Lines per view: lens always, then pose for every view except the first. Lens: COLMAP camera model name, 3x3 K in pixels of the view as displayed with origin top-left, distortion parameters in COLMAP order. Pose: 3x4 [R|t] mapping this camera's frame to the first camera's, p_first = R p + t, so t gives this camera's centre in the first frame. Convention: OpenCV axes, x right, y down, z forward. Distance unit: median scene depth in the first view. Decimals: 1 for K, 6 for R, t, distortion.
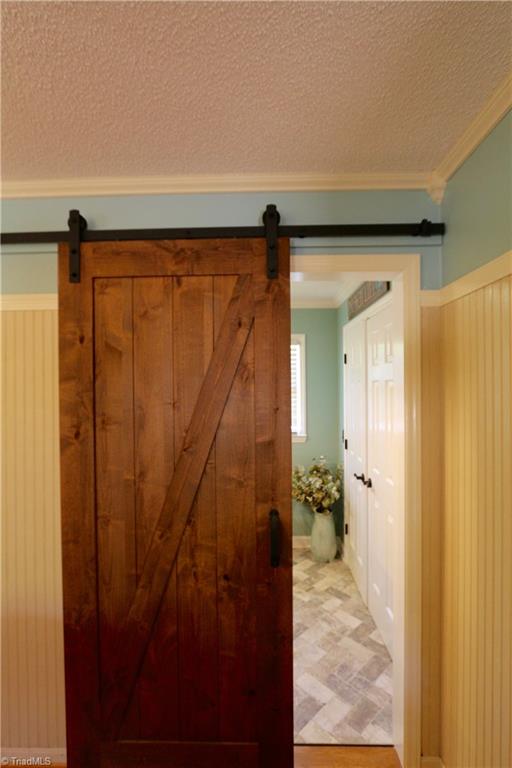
lens RADIAL K [[356.6, 0, 257.4], [0, 356.6, 383.8], [0, 0, 1]] dist [-0.017385, 0.000053]
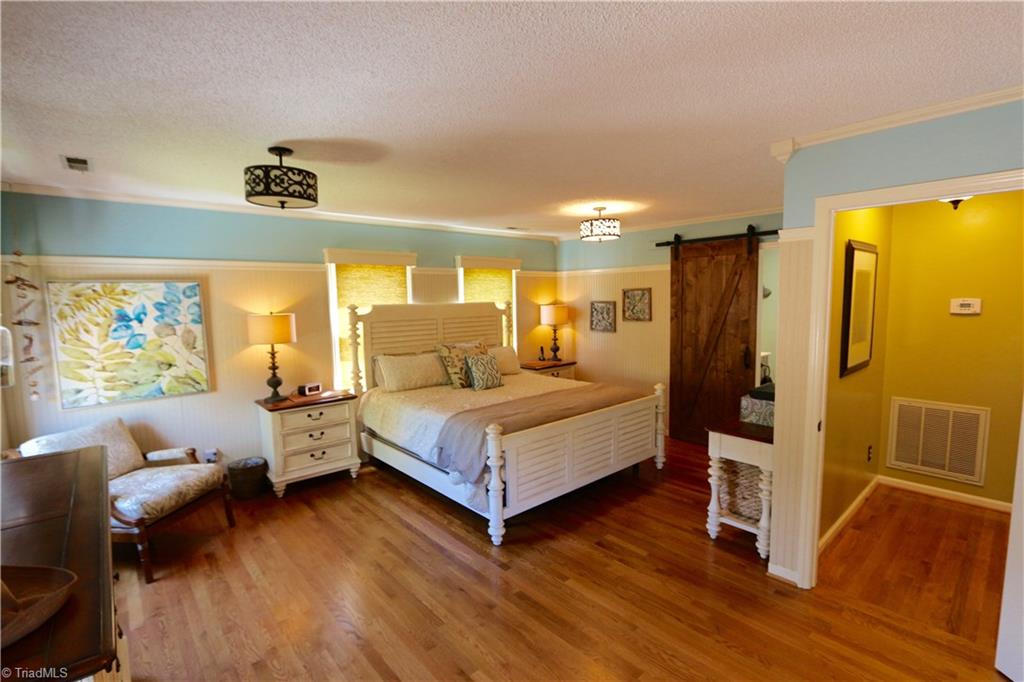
lens RADIAL K [[475.5, 0, 512.2], [0, 475.5, 343.3], [0, 0, 1]] dist [-0.017385, 0.000053]
pose [[0.680785, 0.062800, -0.729786, 1.354423], [0.014286, 0.994990, 0.098948, -0.028692], [0.732344, -0.077788, 0.676477, -2.491650]]
